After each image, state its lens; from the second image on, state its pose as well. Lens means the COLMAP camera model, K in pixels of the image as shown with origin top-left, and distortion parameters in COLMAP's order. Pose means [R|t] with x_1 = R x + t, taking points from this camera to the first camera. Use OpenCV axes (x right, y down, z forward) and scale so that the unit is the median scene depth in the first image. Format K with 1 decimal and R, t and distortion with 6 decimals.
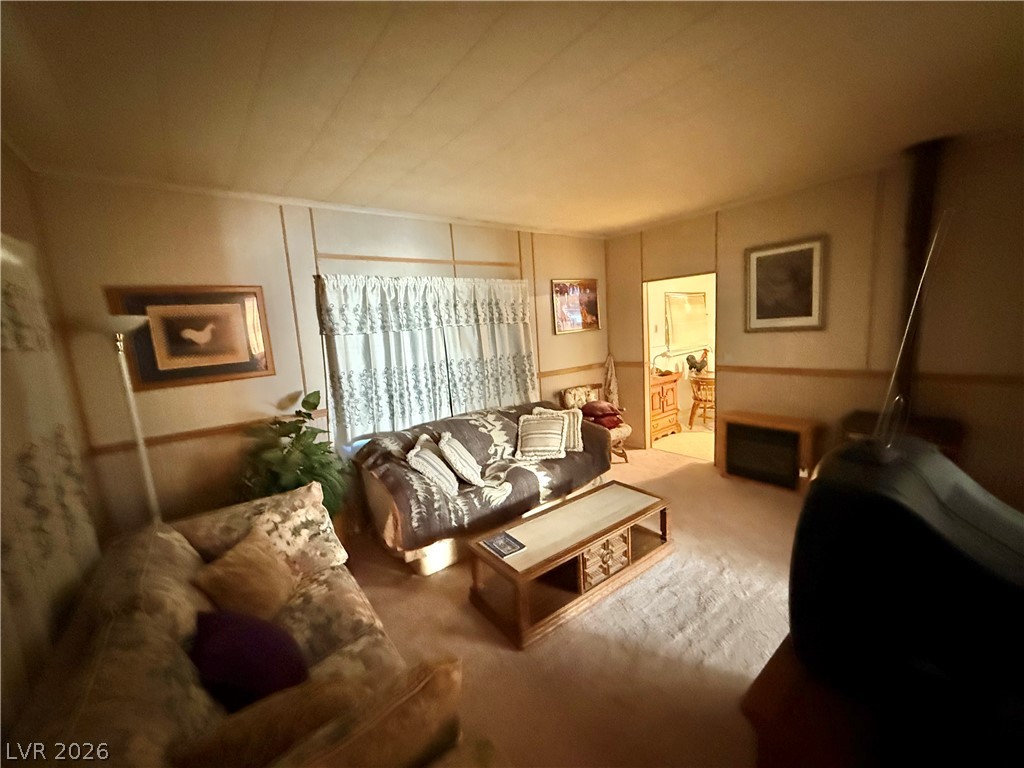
lens RADIAL K [[411.9, 0, 507.8], [0, 411.9, 382.8], [0, 0, 1]] dist [-0.000784, -0.000289]
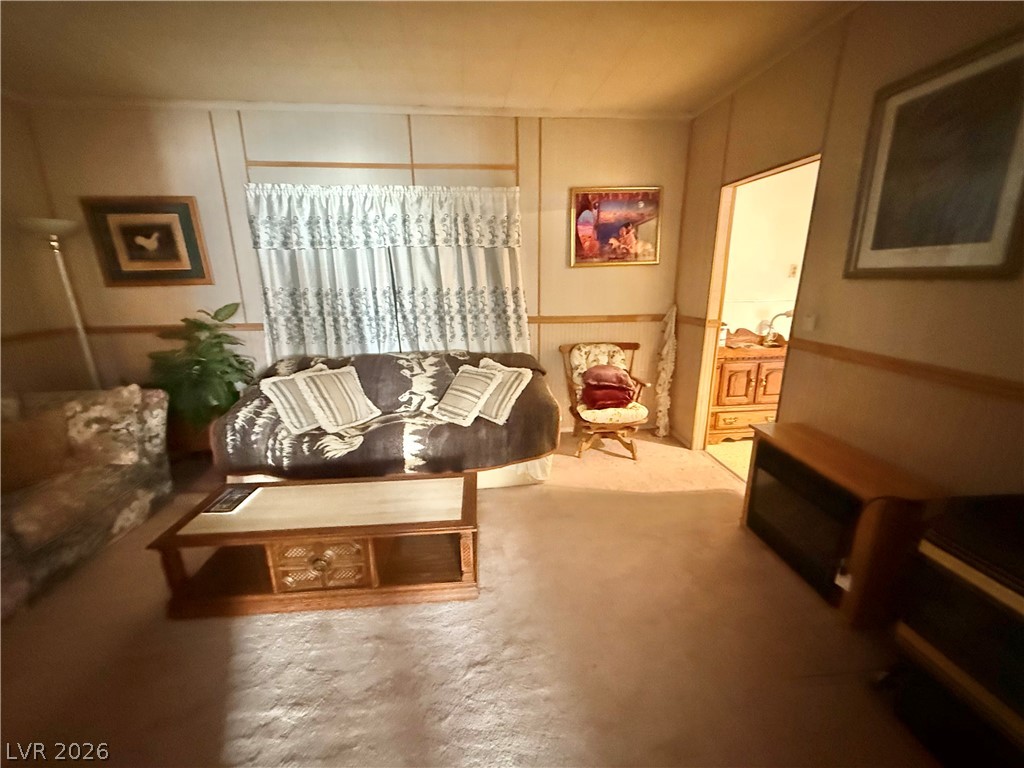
lens RADIAL K [[411.9, 0, 512.0], [0, 411.9, 385.5], [0, 0, 1]] dist [-0.000784, -0.000289]
pose [[0.842949, 0.195946, -0.501042, 0.571645], [-0.118475, 0.976062, 0.182393, -0.042615], [0.524787, -0.094387, 0.845985, 0.398766]]
